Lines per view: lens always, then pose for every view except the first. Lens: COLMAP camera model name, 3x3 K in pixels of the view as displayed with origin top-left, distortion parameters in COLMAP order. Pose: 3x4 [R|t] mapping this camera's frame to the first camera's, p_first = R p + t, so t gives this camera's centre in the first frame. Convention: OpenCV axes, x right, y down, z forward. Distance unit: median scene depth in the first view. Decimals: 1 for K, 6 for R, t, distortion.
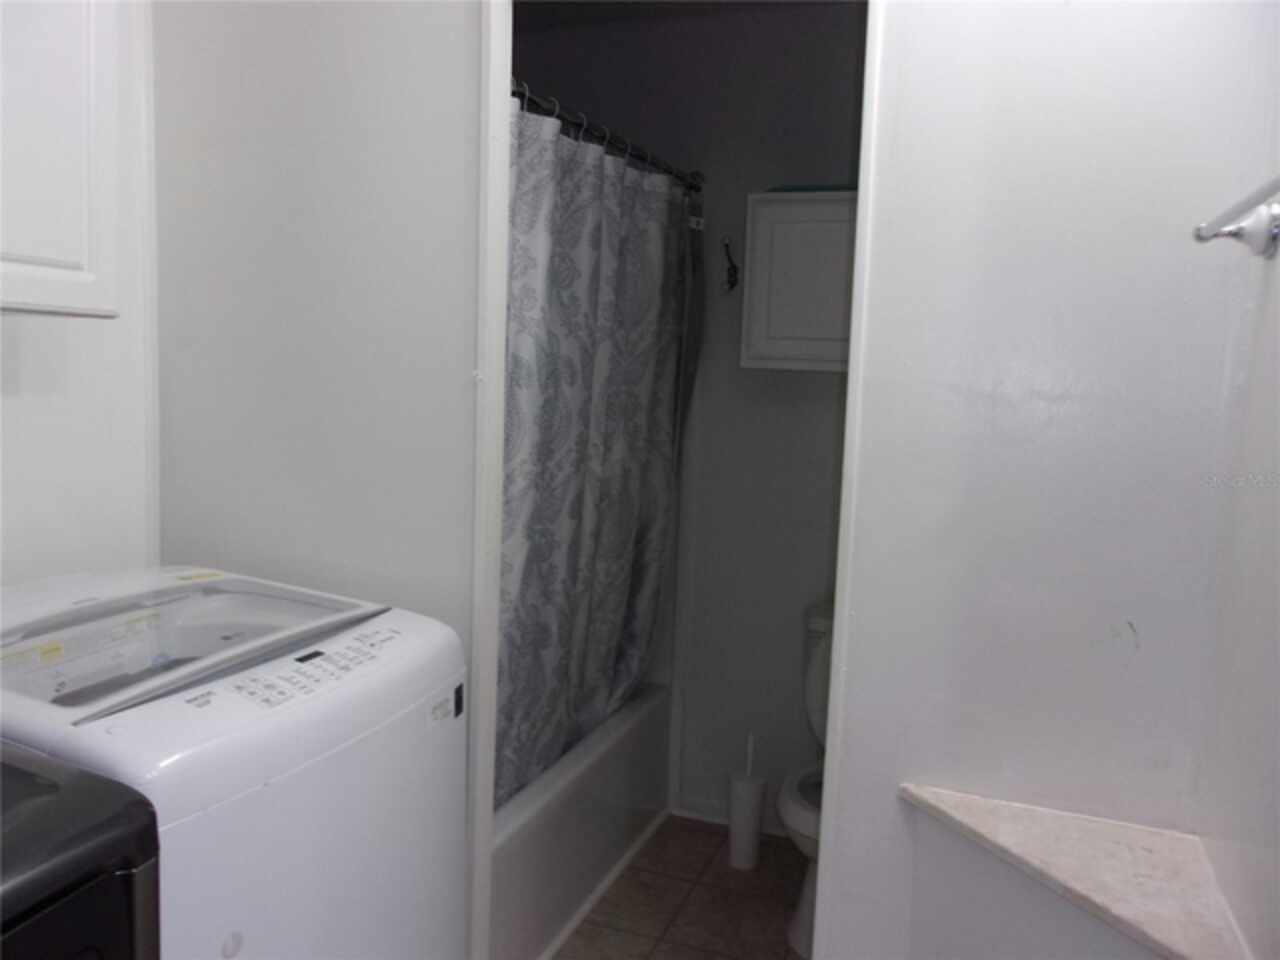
lens RADIAL K [[1012.8, 0, 639.1], [0, 1012.8, 480.5], [0, 0, 1]] dist [0.008702, 0.038489]
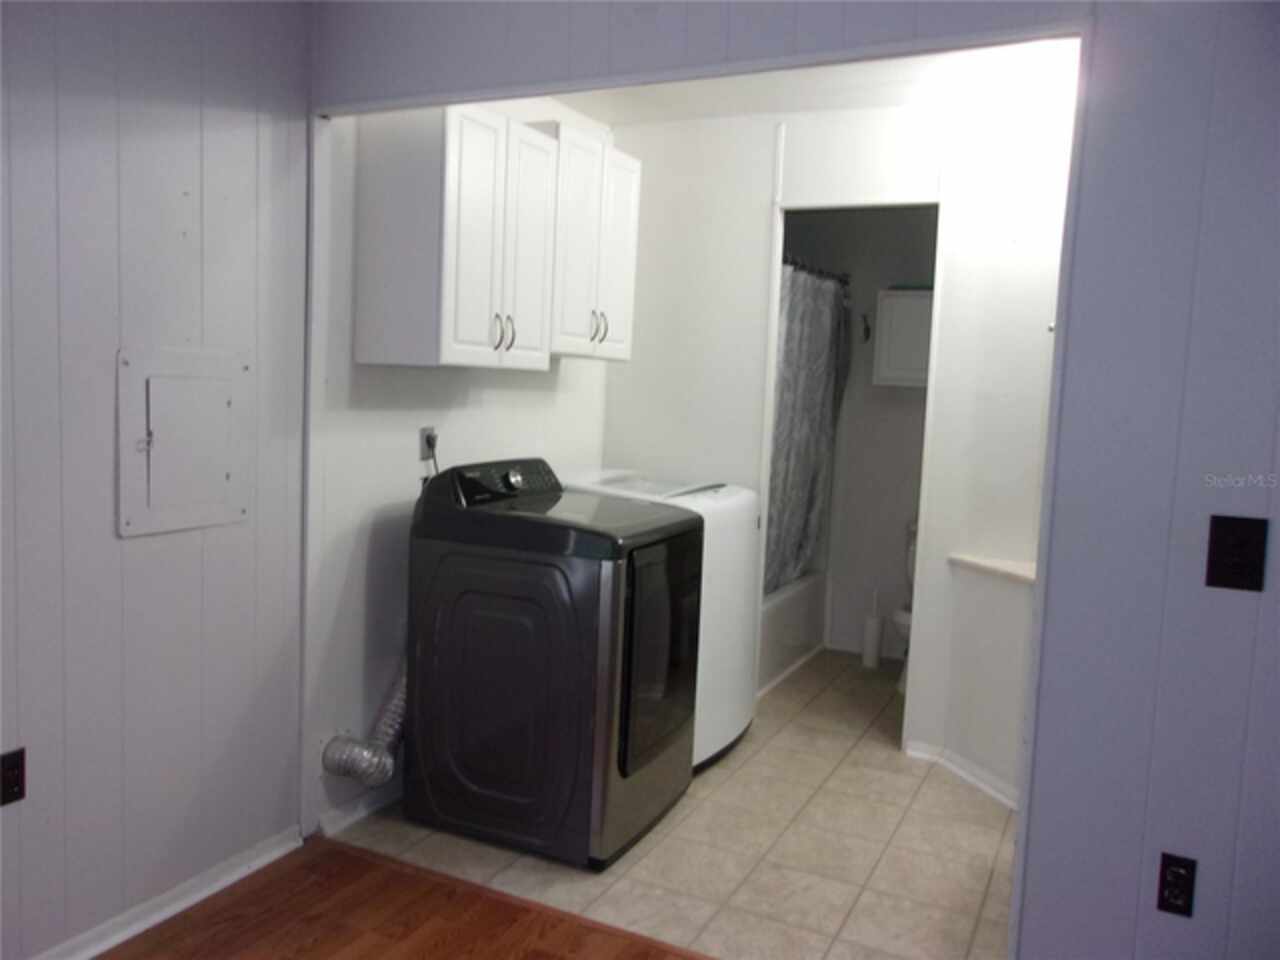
lens RADIAL K [[1012.8, 0, 641.3], [0, 1012.8, 477.6], [0, 0, 1]] dist [0.008702, 0.038489]
pose [[0.995836, 0.015842, -0.089770, -0.144348], [-0.018040, 0.999555, -0.023735, 0.103612], [0.089354, 0.025256, 0.995680, -0.825428]]
